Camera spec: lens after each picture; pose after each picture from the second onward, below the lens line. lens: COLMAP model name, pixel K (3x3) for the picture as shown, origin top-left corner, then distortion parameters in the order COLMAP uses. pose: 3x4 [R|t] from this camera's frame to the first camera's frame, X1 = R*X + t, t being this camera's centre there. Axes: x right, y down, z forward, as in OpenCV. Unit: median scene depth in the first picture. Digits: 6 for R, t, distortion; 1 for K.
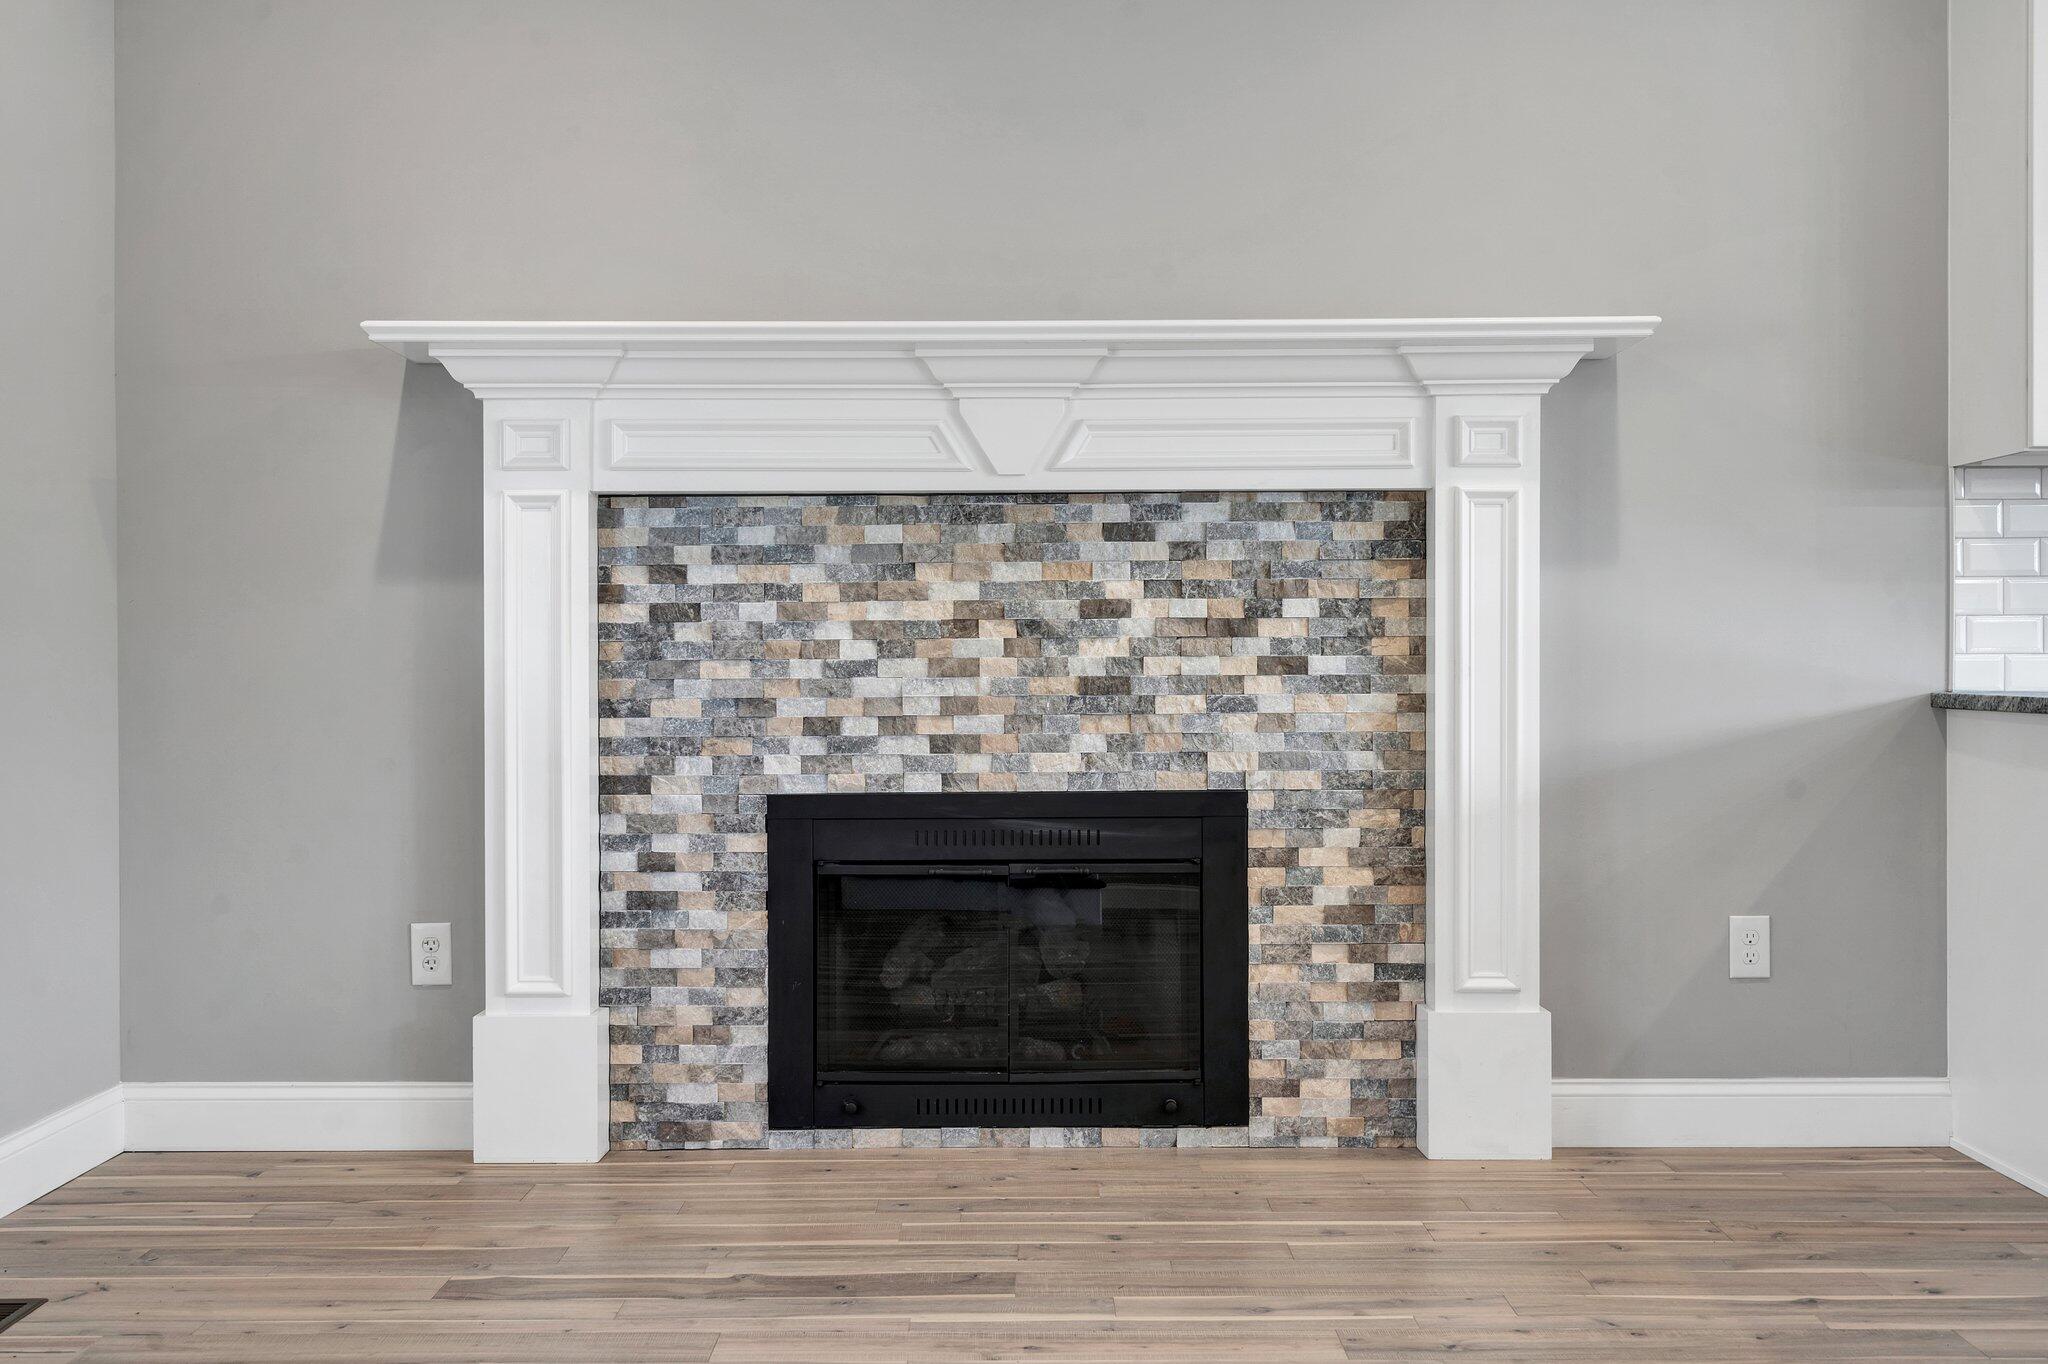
lens RADIAL K [[2225.1, 0, 1021.8], [0, 2225.1, 677.2], [0, 0, 1]] dist [0.048441, 0.000000]
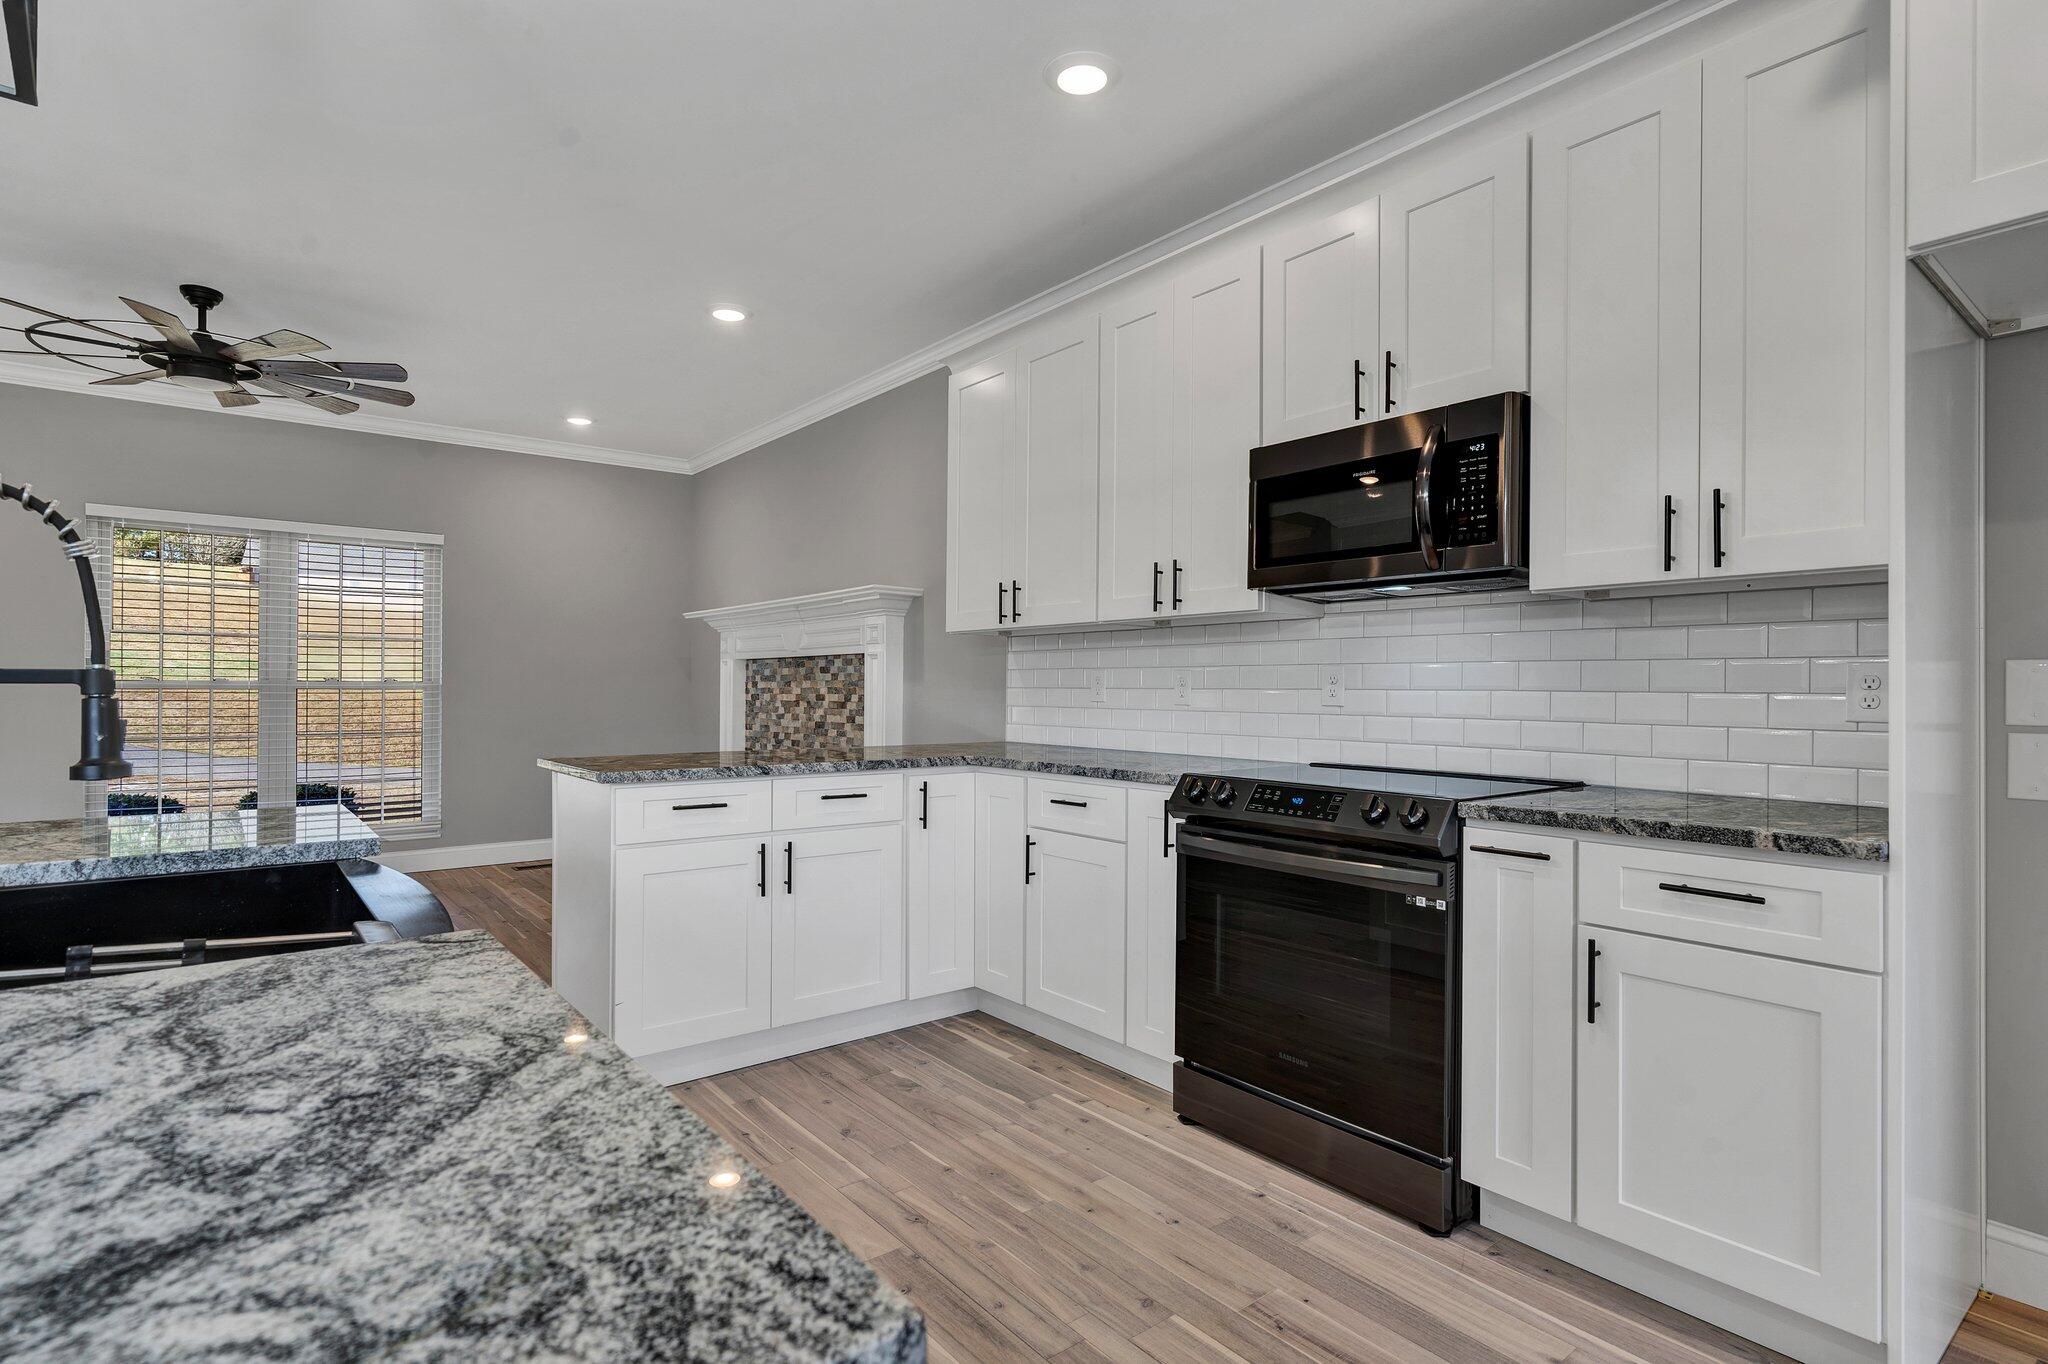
lens RADIAL K [[1014.0, 0, 1009.7], [0, 1014.0, 692.2], [0, 0, 1]] dist [0.006160, -0.000131]
pose [[0.615987, 0.009347, -0.787701, 1.194607], [-0.022359, 0.999734, -0.005622, -0.035527], [0.787439, 0.021075, 0.616033, 0.398436]]
